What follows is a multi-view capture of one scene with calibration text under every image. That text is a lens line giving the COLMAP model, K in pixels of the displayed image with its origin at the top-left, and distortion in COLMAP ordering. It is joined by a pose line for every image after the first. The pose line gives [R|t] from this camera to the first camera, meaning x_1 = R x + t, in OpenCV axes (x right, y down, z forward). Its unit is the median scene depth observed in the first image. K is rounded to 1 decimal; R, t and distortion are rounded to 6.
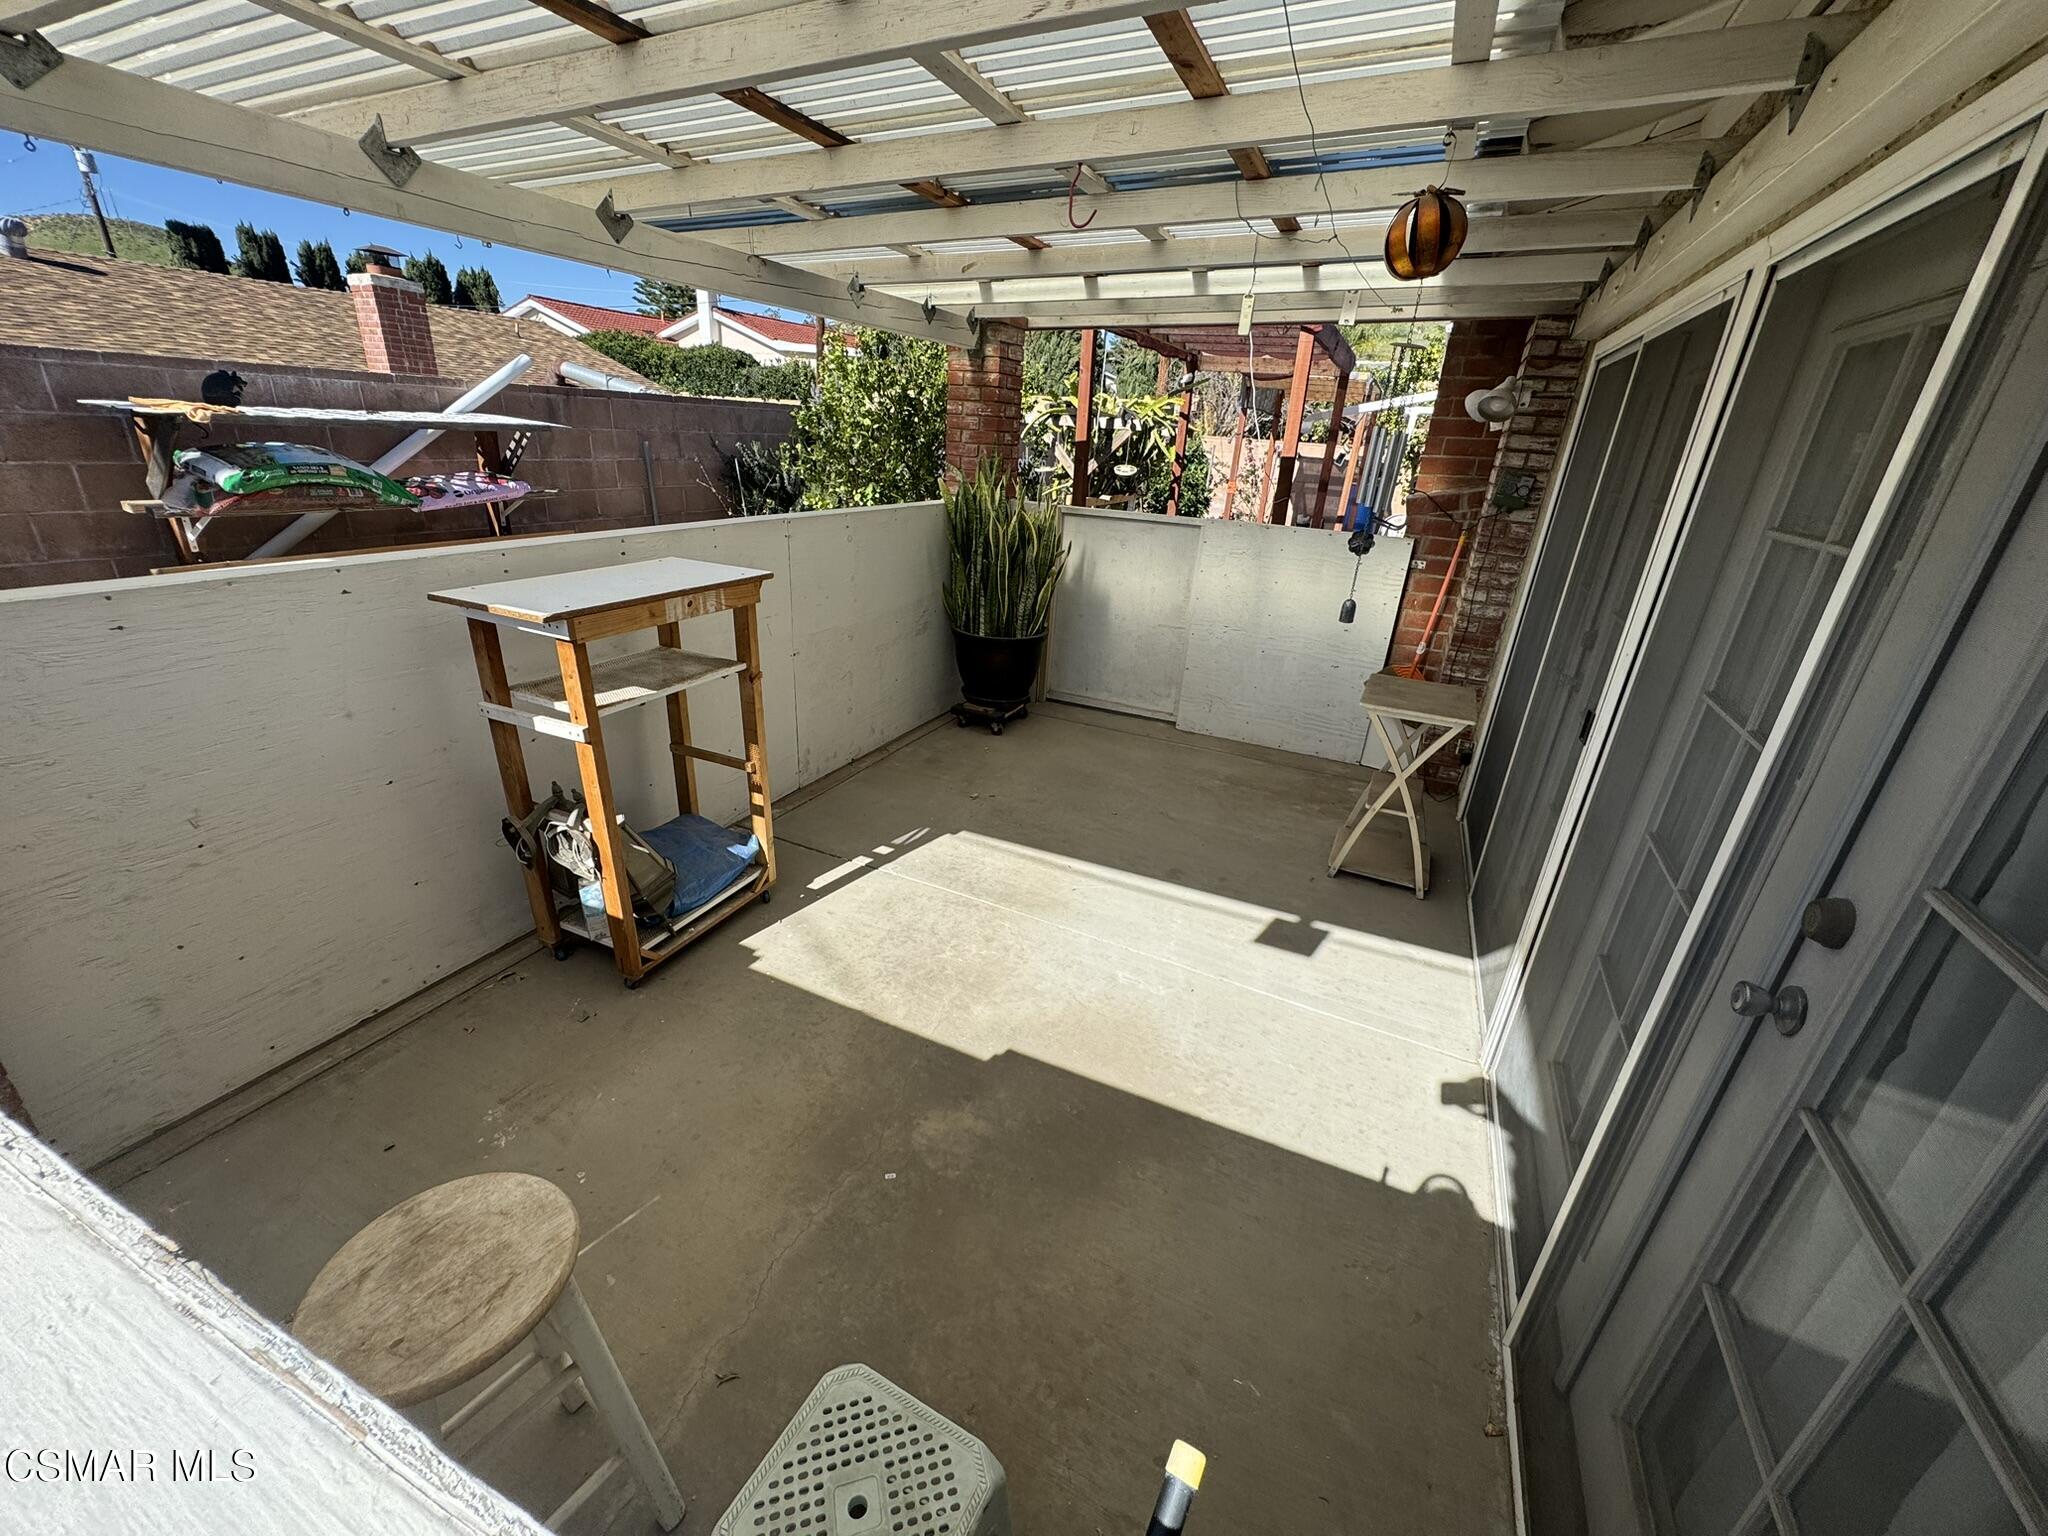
lens RADIAL K [[819.1, 0, 1020.4], [0, 819.1, 774.7], [0, 0, 1]] dist [-0.003064, -0.000207]
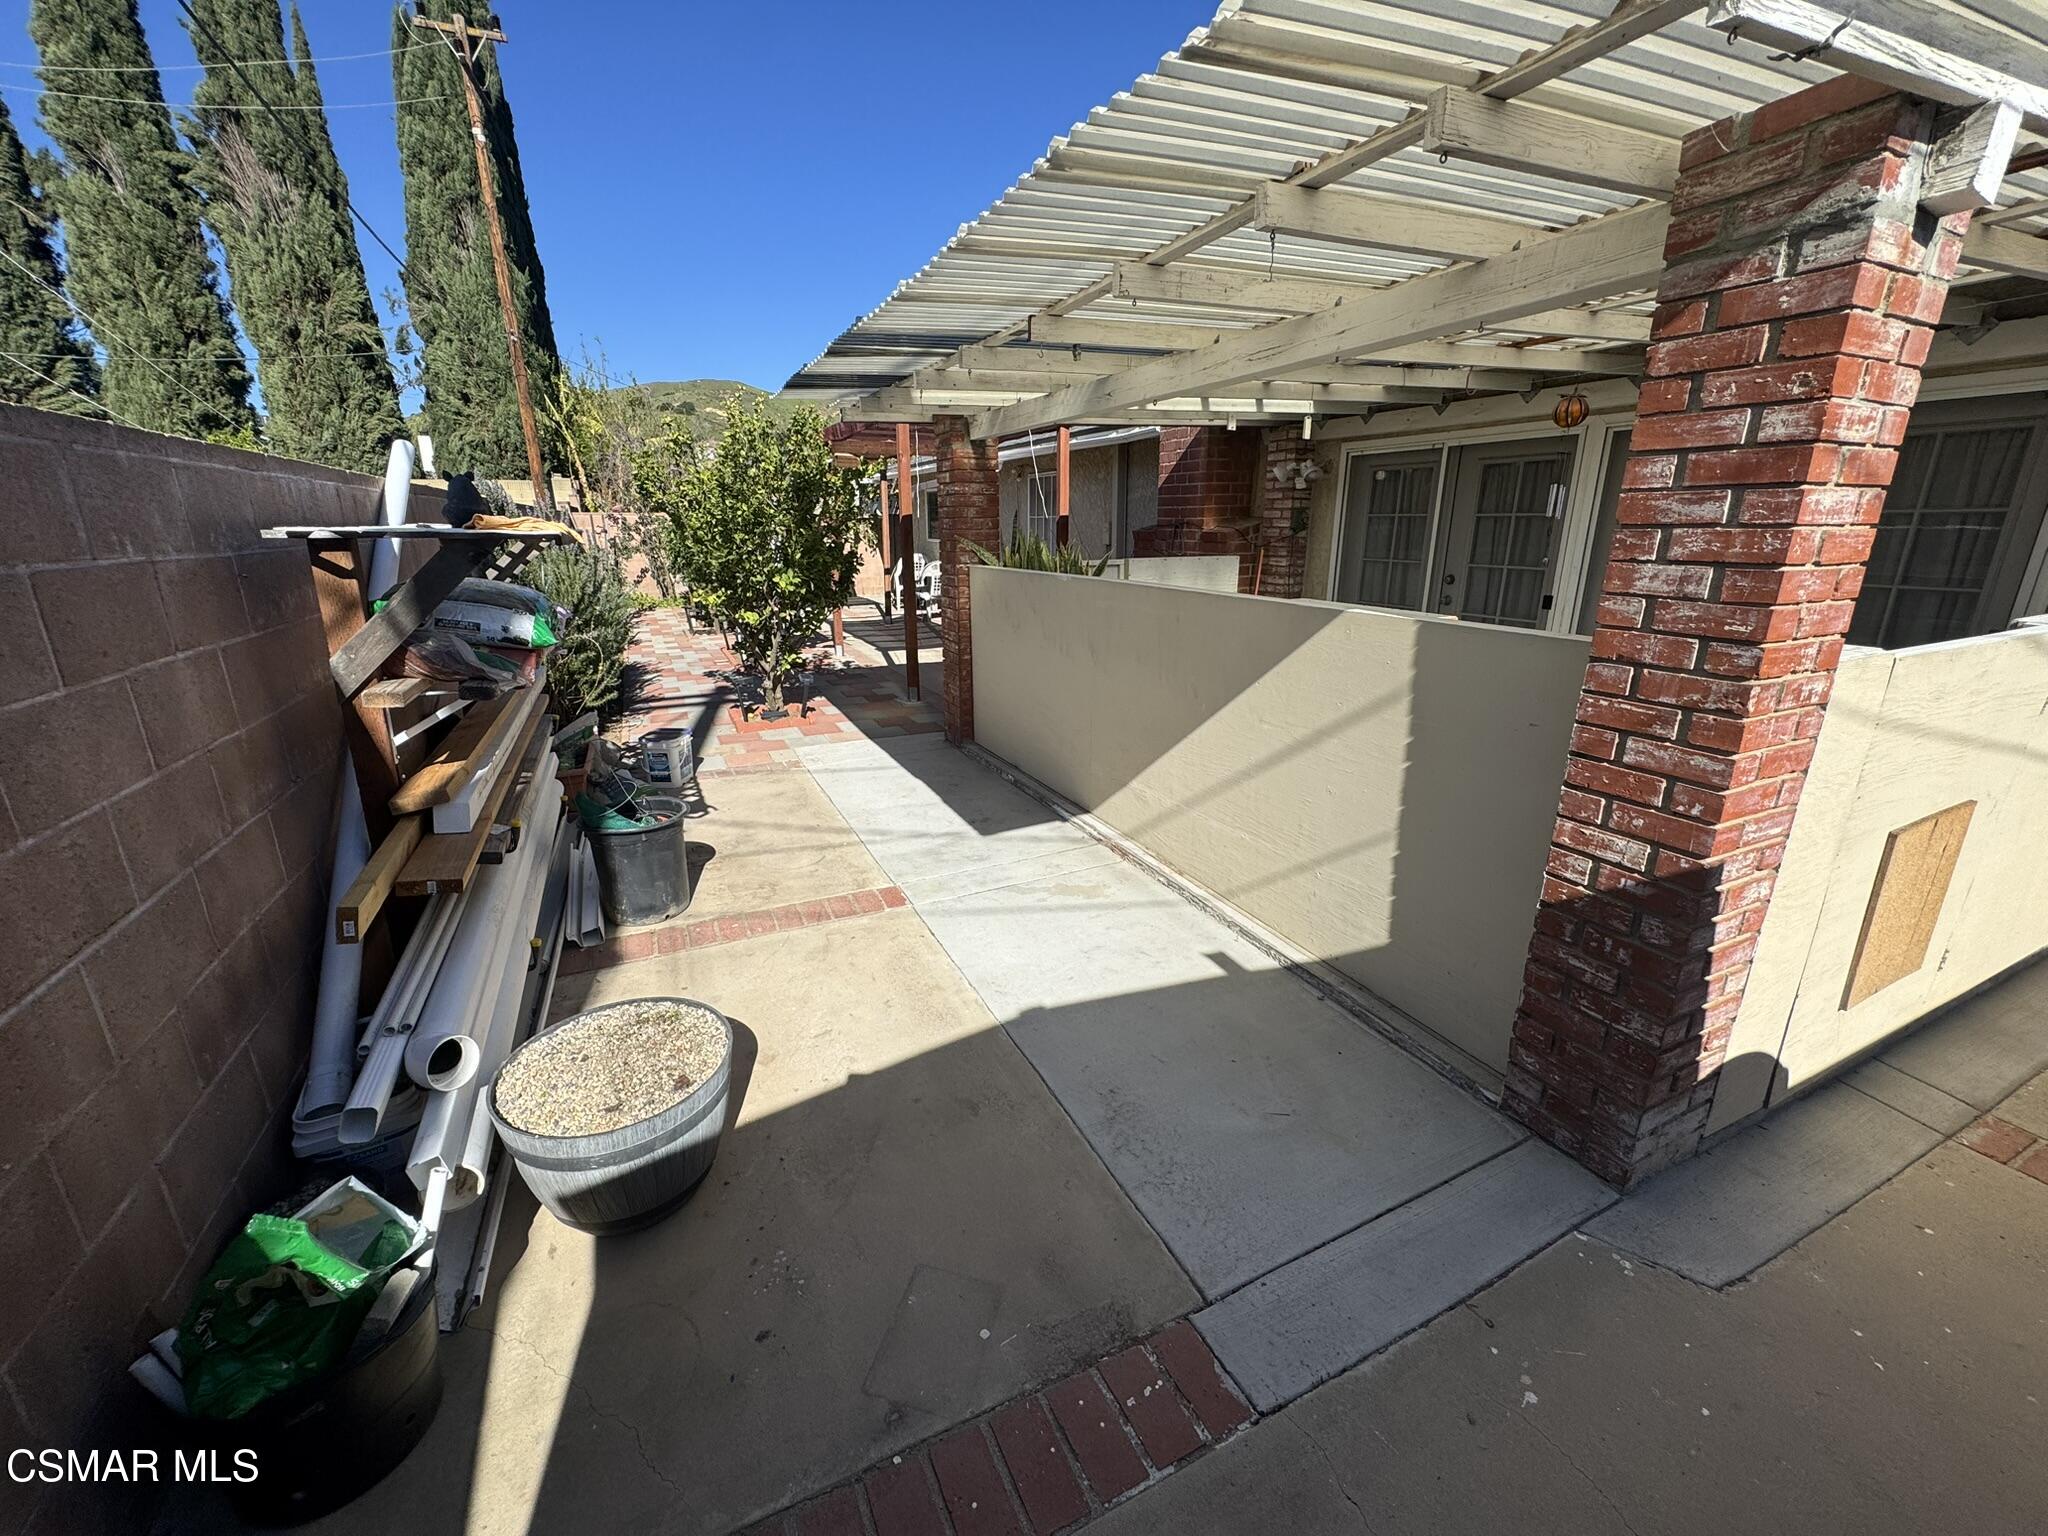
lens RADIAL K [[819.1, 0, 1026.5], [0, 819.1, 772.8], [0, 0, 1]] dist [-0.003064, -0.000207]
pose [[0.632705, -0.285708, 0.719761, -0.758206], [0.340573, 0.937402, 0.072720, -0.102521], [-0.695482, 0.199121, 0.690403, 0.179976]]
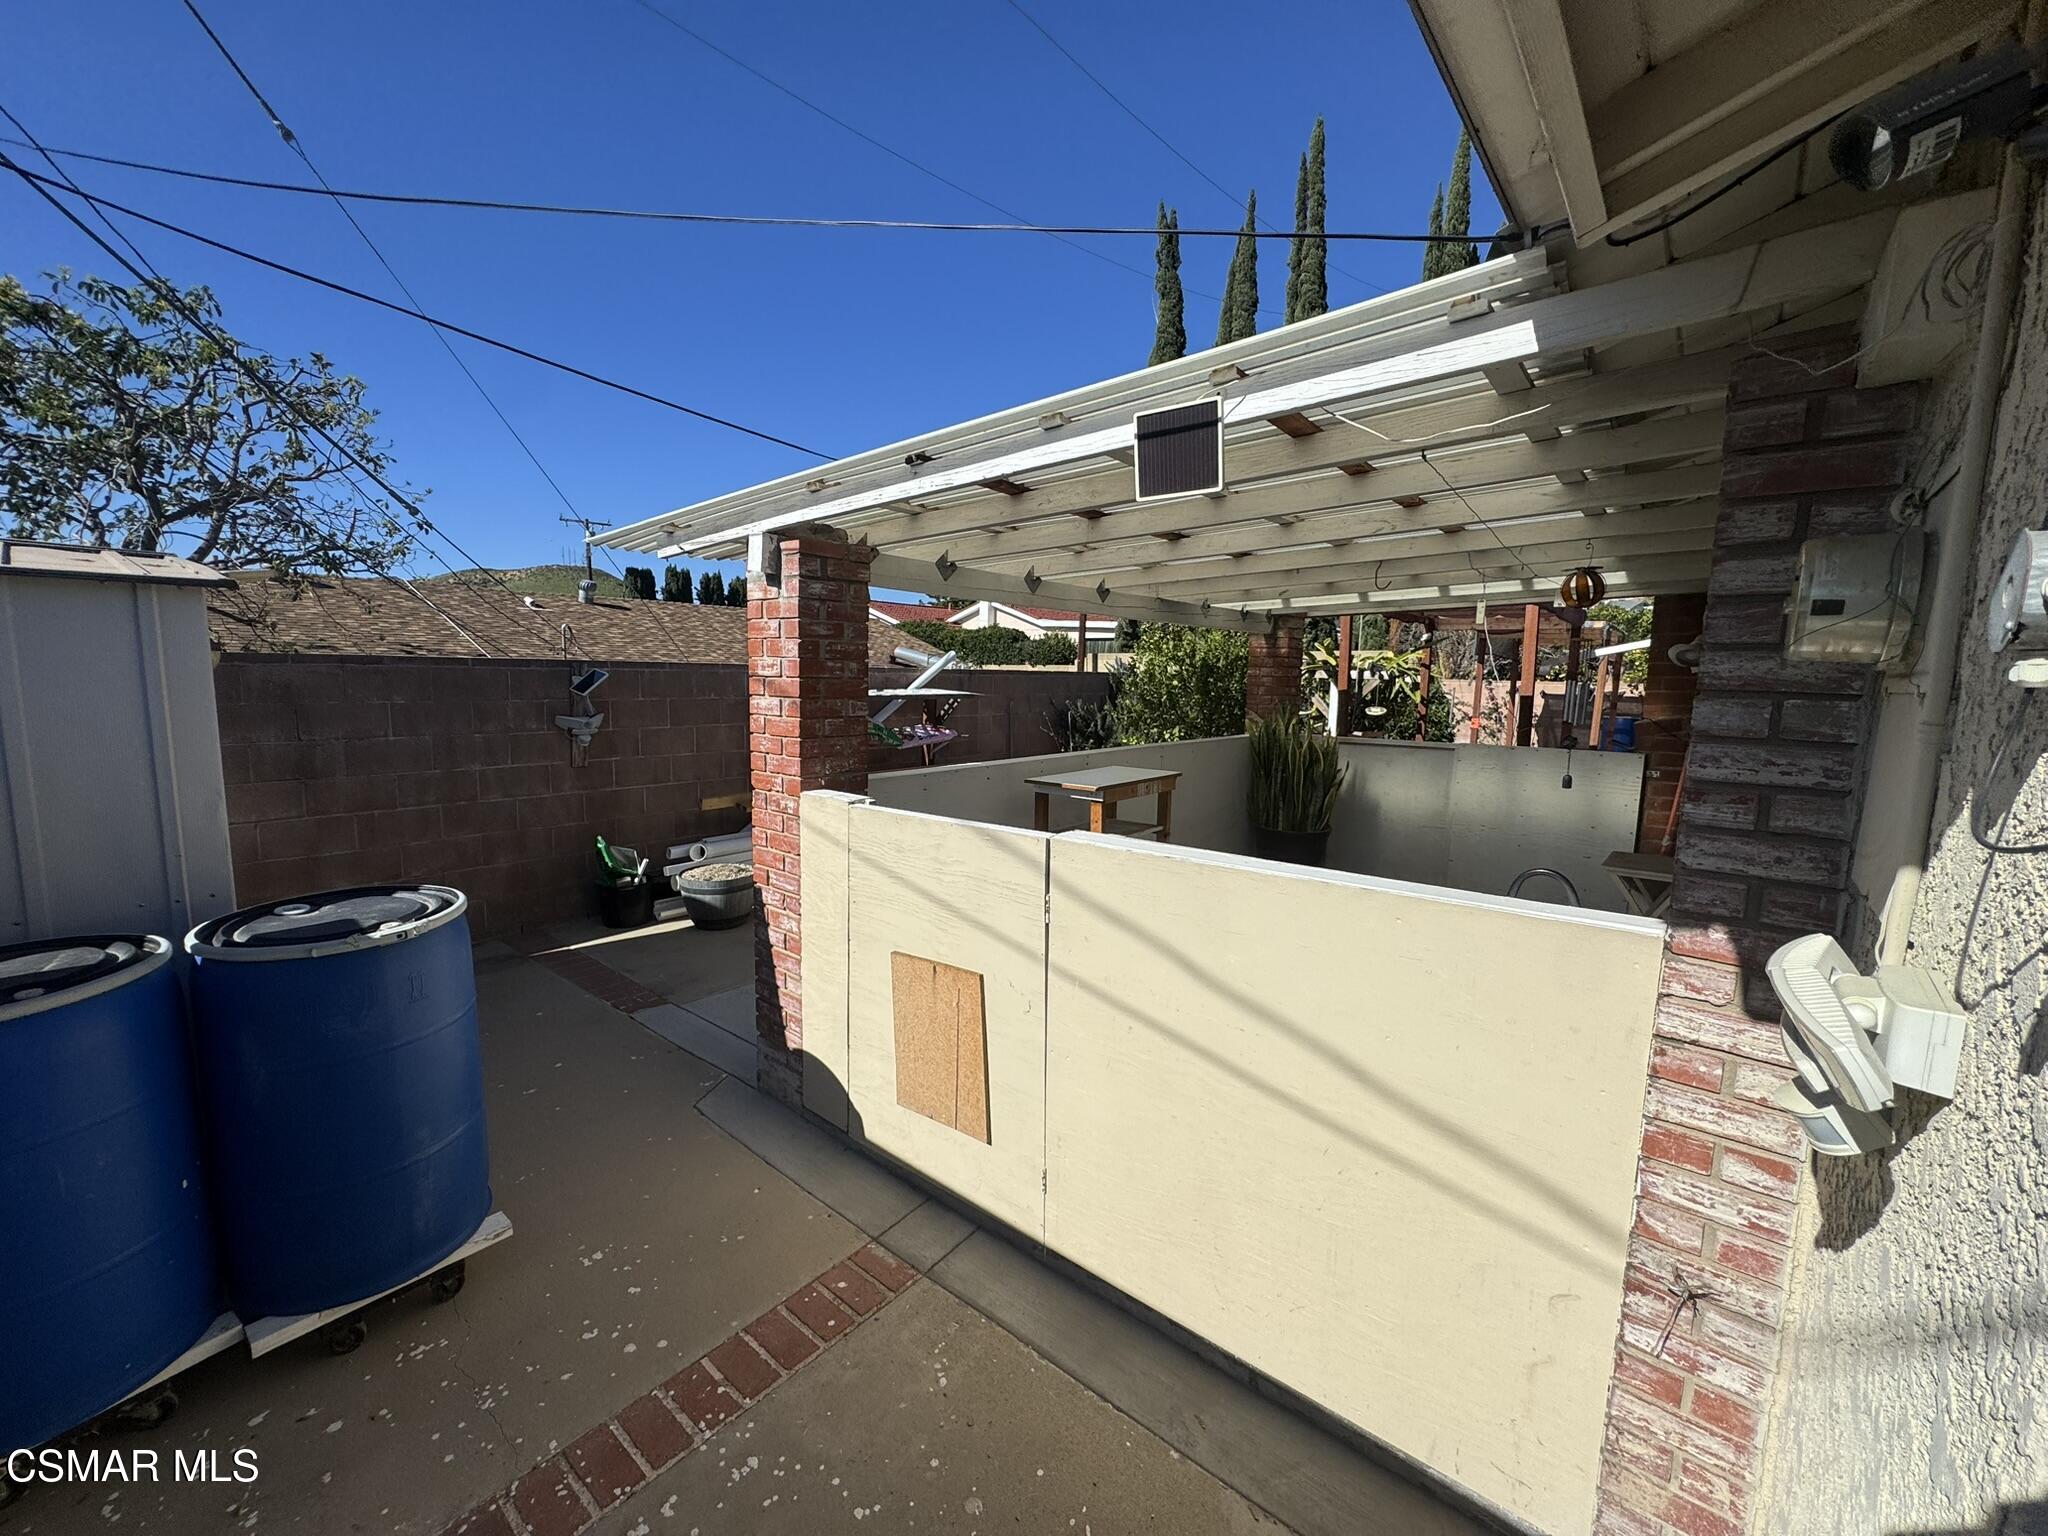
lens RADIAL K [[819.1, 0, 1025.7], [0, 819.1, 774.0], [0, 0, 1]] dist [-0.003064, -0.000207]
pose [[0.966078, -0.012095, -0.257966, -0.077584], [-0.061881, 0.958961, -0.276704, 0.103545], [0.250726, 0.283281, 0.925683, -0.273053]]
